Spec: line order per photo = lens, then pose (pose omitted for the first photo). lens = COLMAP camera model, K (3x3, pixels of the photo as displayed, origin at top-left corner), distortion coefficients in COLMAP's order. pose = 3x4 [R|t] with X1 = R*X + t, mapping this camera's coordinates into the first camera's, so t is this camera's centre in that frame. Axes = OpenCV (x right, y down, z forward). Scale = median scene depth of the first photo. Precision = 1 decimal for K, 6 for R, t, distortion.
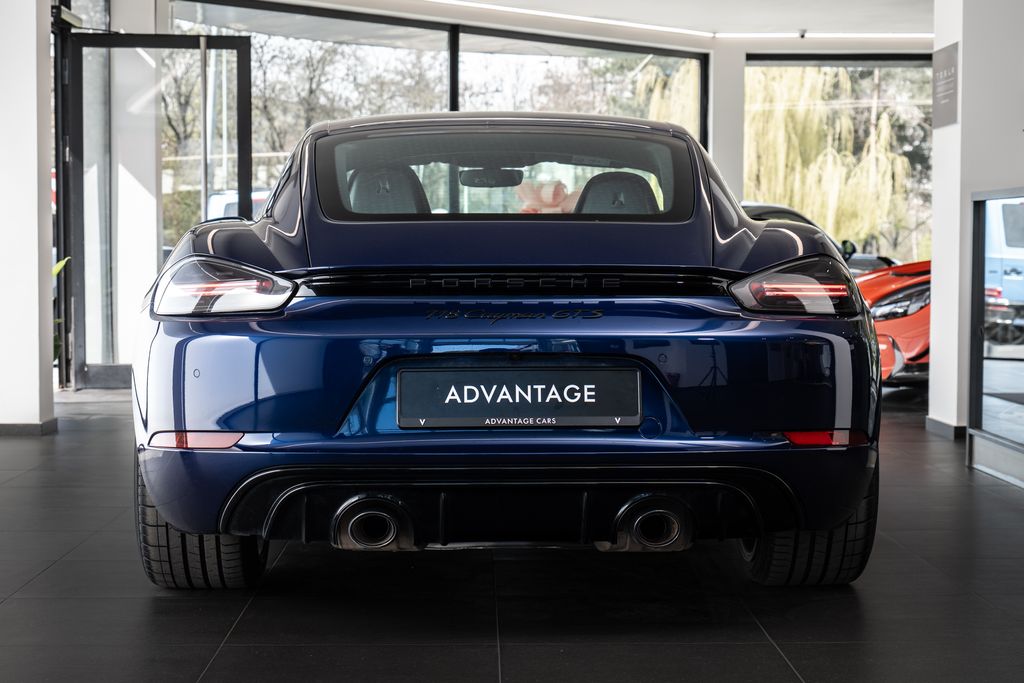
lens RADIAL K [[1833.1, 0, 512.0], [0, 1833.1, 341.5], [0, 0, 1]] dist [0.028569, 0.055751]
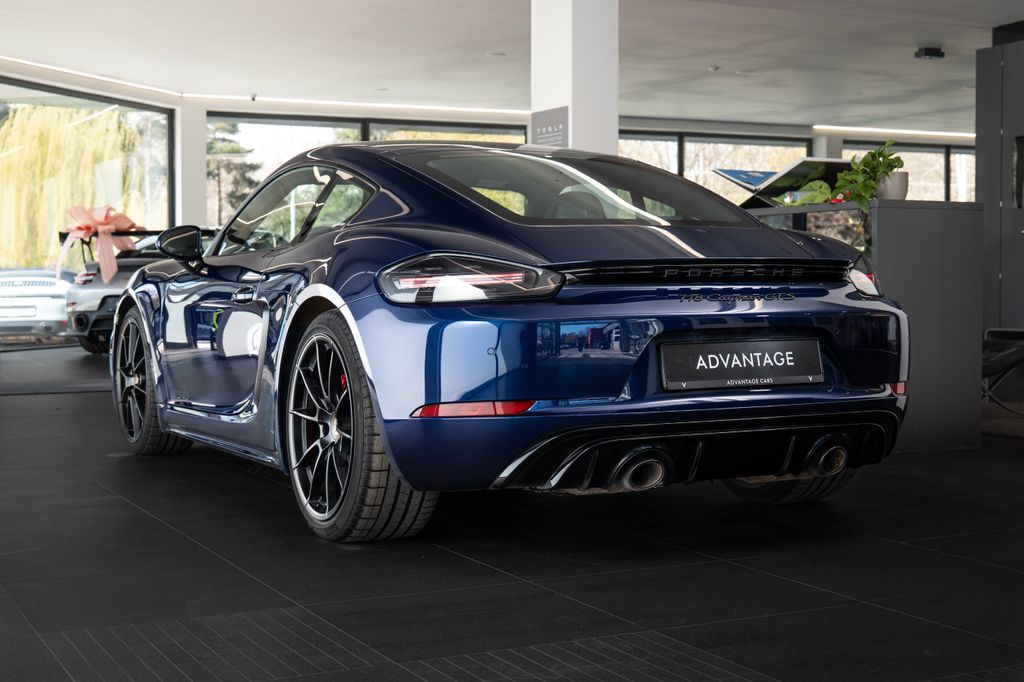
lens RADIAL K [[1457.9, 0, 512.0], [0, 1457.9, 341.0], [0, 0, 1]] dist [0.078843, 0.023076]
pose [[0.900943, -0.023666, 0.433291, -0.573614], [0.026543, 0.999648, -0.000590, 0.011742], [-0.433124, 0.012032, 0.901254, 0.165681]]
